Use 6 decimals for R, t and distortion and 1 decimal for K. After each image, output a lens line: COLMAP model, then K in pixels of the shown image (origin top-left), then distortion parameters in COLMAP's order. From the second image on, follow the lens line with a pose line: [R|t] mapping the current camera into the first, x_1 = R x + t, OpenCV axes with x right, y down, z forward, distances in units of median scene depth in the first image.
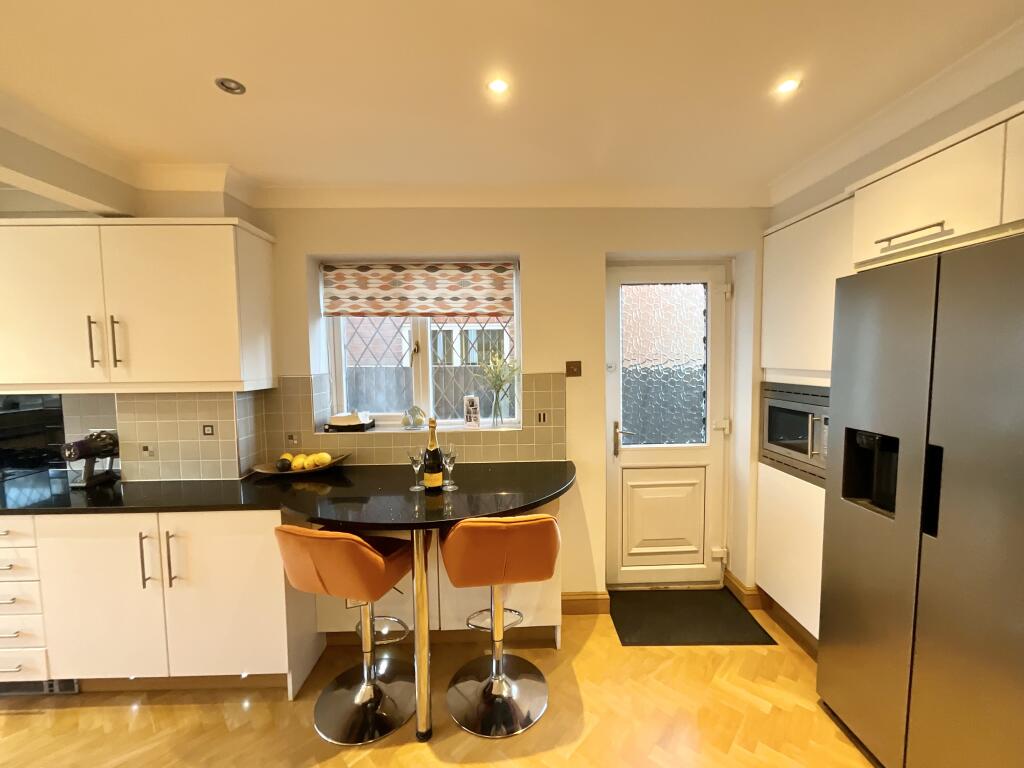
lens RADIAL K [[412.8, 0, 513.4], [0, 412.8, 385.5], [0, 0, 1]] dist [0.000620, 0.000550]
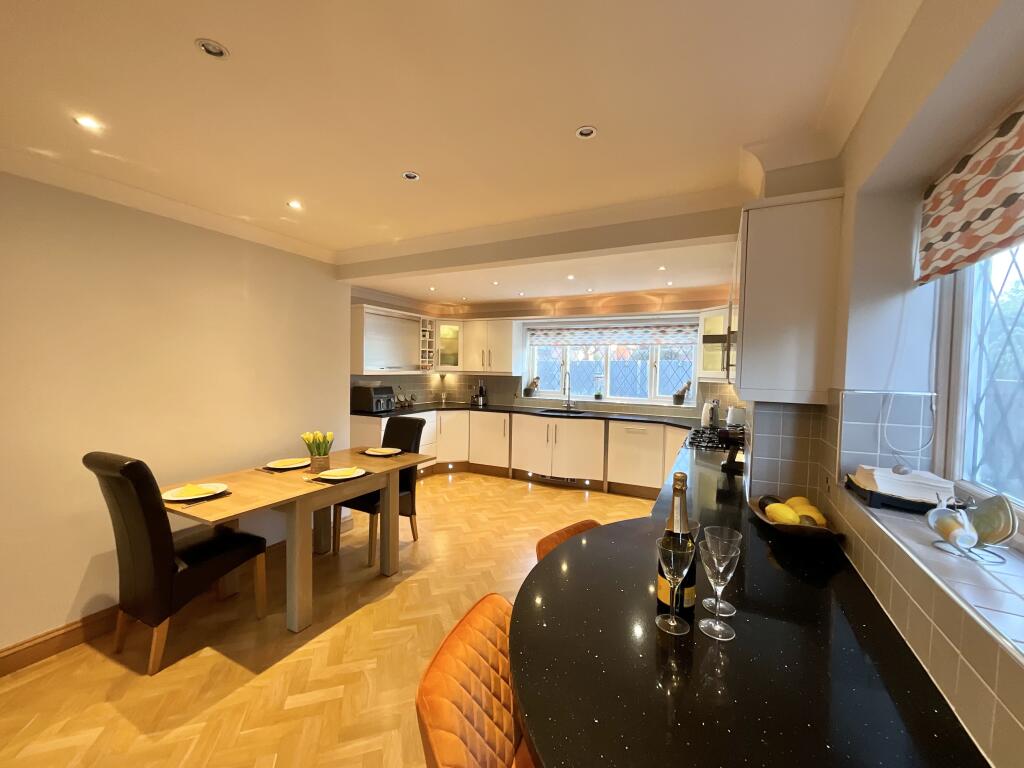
lens RADIAL K [[412.8, 0, 511.0], [0, 412.8, 384.0], [0, 0, 1]] dist [0.000620, 0.000550]
pose [[-0.479416, 0.037441, -0.876789, 0.314898], [-0.067836, 0.994519, 0.079560, -0.052417], [0.874962, 0.097620, -0.474248, 0.922054]]
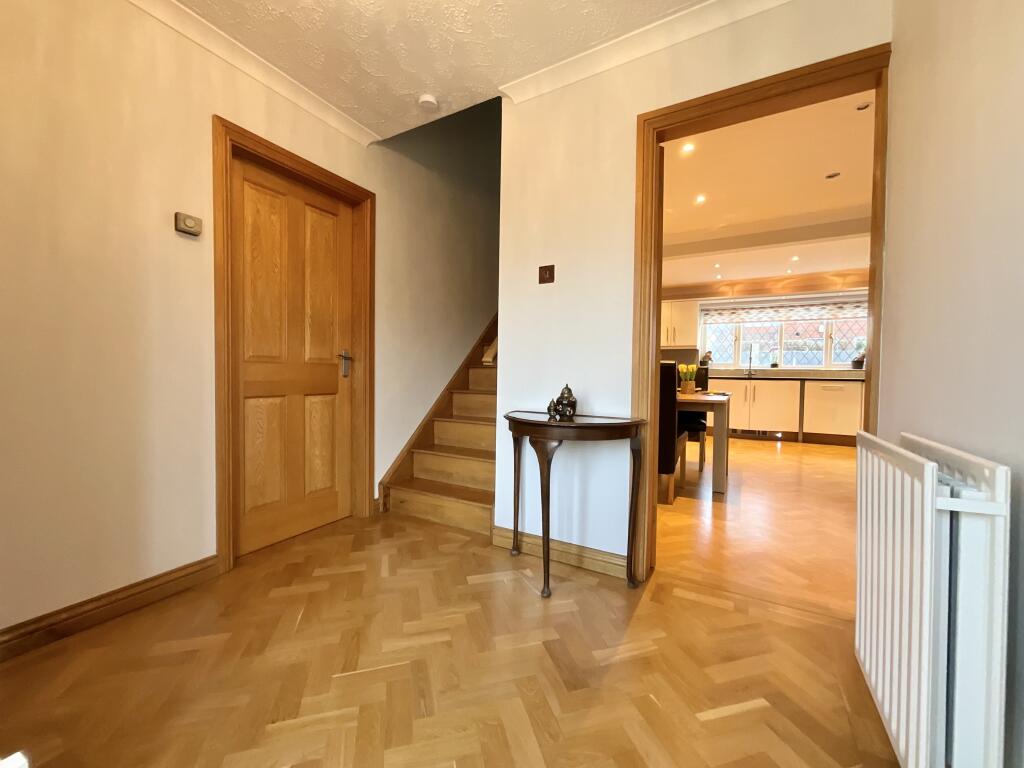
lens RADIAL K [[412.8, 0, 510.7], [0, 412.8, 385.5], [0, 0, 1]] dist [0.000620, 0.000550]
pose [[-0.516032, 0.031196, -0.856001, 1.380871], [-0.062074, 0.995347, 0.073695, 0.243369], [0.854317, 0.091165, -0.511694, 0.075861]]
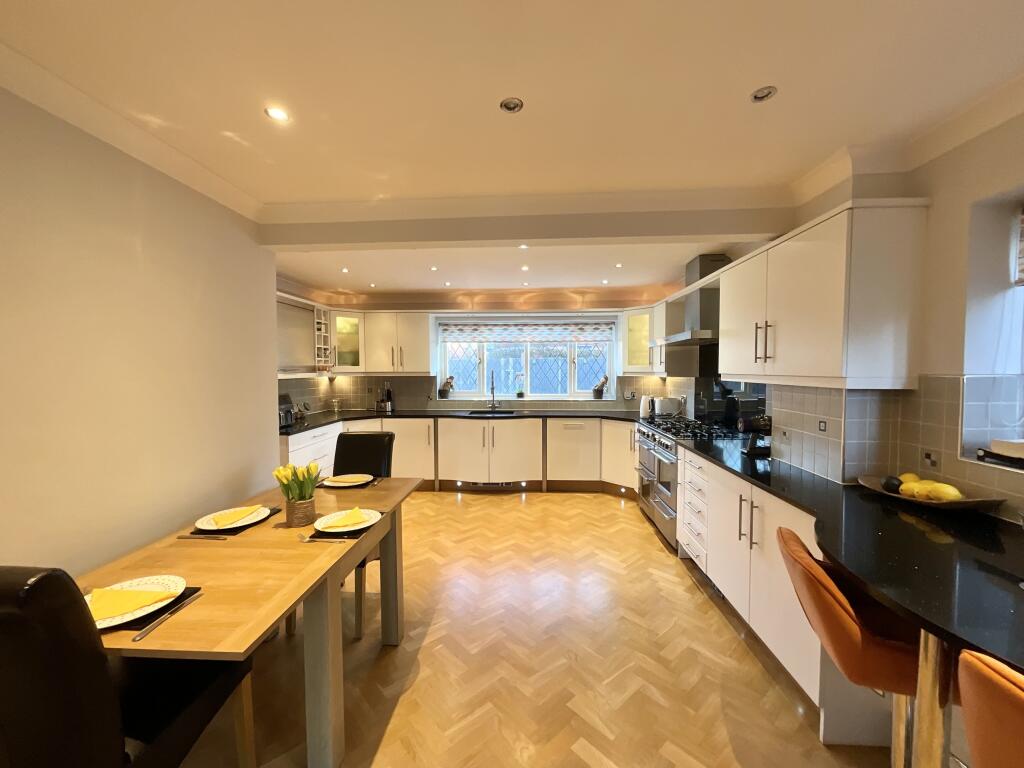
lens RADIAL K [[412.8, 0, 511.5], [0, 412.8, 383.9], [0, 0, 1]] dist [0.000620, 0.000550]
pose [[-0.083037, 0.049210, -0.995331, 0.297787], [-0.058346, 0.996827, 0.054152, -0.003418], [0.994837, 0.062570, -0.079902, 0.313240]]
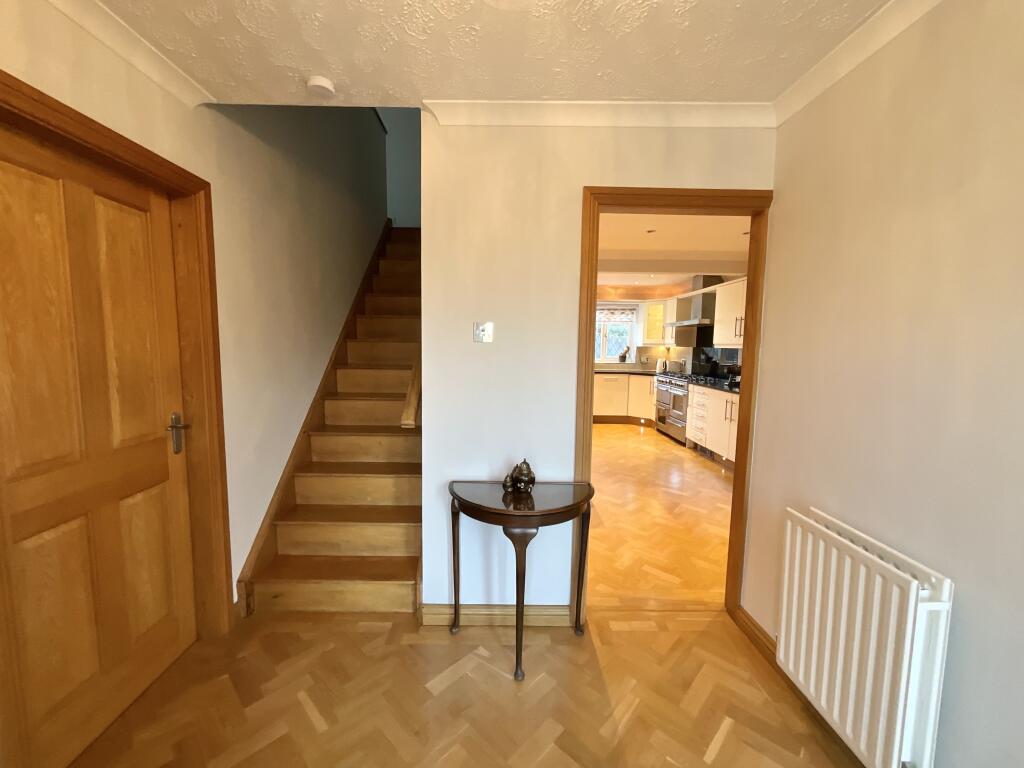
lens RADIAL K [[412.8, 0, 511.4], [0, 412.8, 385.1], [0, 0, 1]] dist [0.000620, 0.000550]
pose [[-0.011250, 0.114177, -0.993397, 1.394912], [-0.077292, 0.990388, 0.114706, 0.052508], [0.996945, 0.078072, -0.002317, -0.309082]]
